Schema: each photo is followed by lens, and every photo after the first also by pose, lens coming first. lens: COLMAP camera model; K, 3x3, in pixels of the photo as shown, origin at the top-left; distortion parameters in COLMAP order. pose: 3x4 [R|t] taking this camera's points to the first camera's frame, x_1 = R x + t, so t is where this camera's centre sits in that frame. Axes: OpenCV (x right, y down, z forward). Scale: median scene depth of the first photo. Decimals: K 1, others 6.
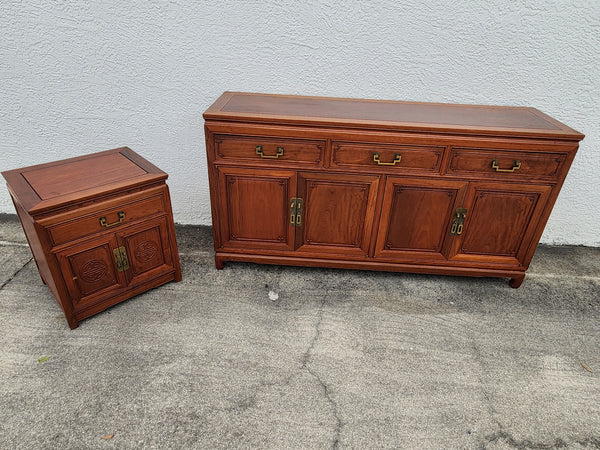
lens RADIAL K [[400.1, 0, 305.0], [0, 400.1, 228.6], [0, 0, 1]] dist [0.001145, -0.001382]
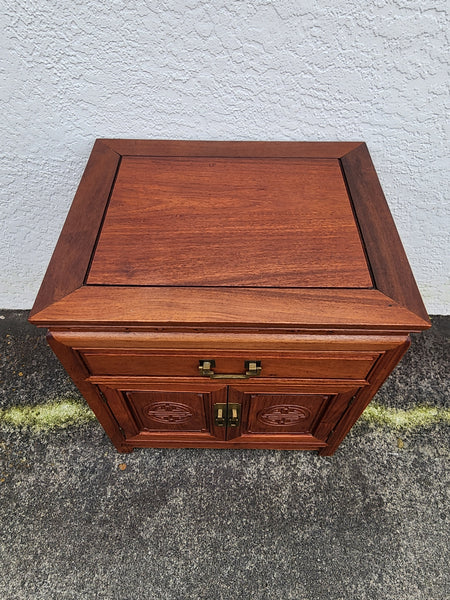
lens RADIAL K [[400.1, 0, 225.8], [0, 400.1, 299.5], [0, 0, 1]] dist [0.001145, -0.001382]
pose [[0.715715, 0.527807, -0.457353, -0.318956], [-0.340683, 0.835520, 0.431093, -0.225691], [0.609662, -0.152727, 0.777809, 0.660540]]
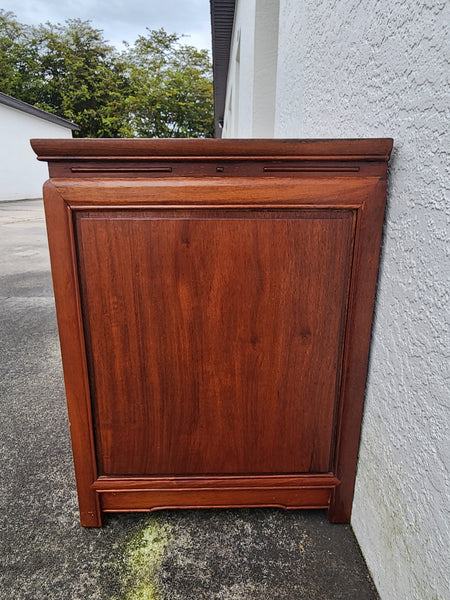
lens RADIAL K [[400.1, 0, 224.3], [0, 400.1, 299.4], [0, 0, 1]] dist [0.001145, -0.001382]
pose [[-0.675752, 0.157548, -0.720095, -0.212177], [-0.407593, 0.734101, 0.543106, -0.254072], [0.614188, 0.660511, -0.431855, 1.252718]]
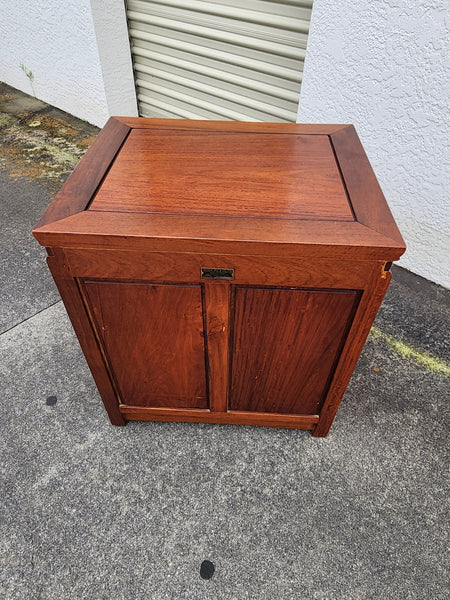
lens RADIAL K [[400.1, 0, 223.3], [0, 400.1, 299.0], [0, 0, 1]] dist [0.001145, -0.001382]
pose [[0.076096, 0.670736, -0.737783, -0.174952], [-0.523679, 0.656547, 0.542869, -0.038414], [0.848510, 0.345051, 0.401211, 0.467309]]
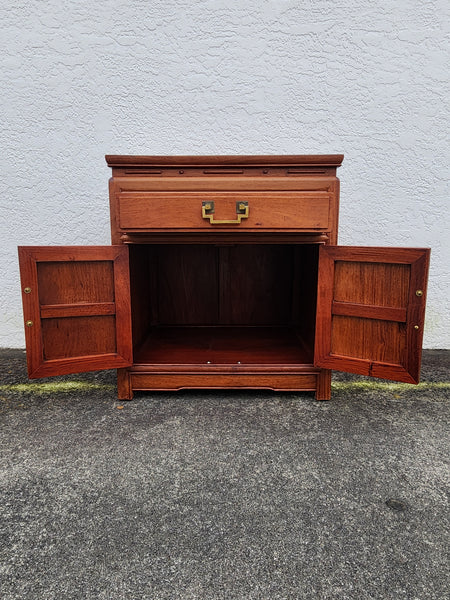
lens RADIAL K [[400.1, 0, 225.5], [0, 400.1, 298.0], [0, 0, 1]] dist [0.001145, -0.001382]
pose [[0.720872, 0.070677, -0.689455, -0.082299], [-0.330433, 0.909495, -0.252256, 0.207953], [0.609227, 0.409663, 0.678984, 0.623537]]
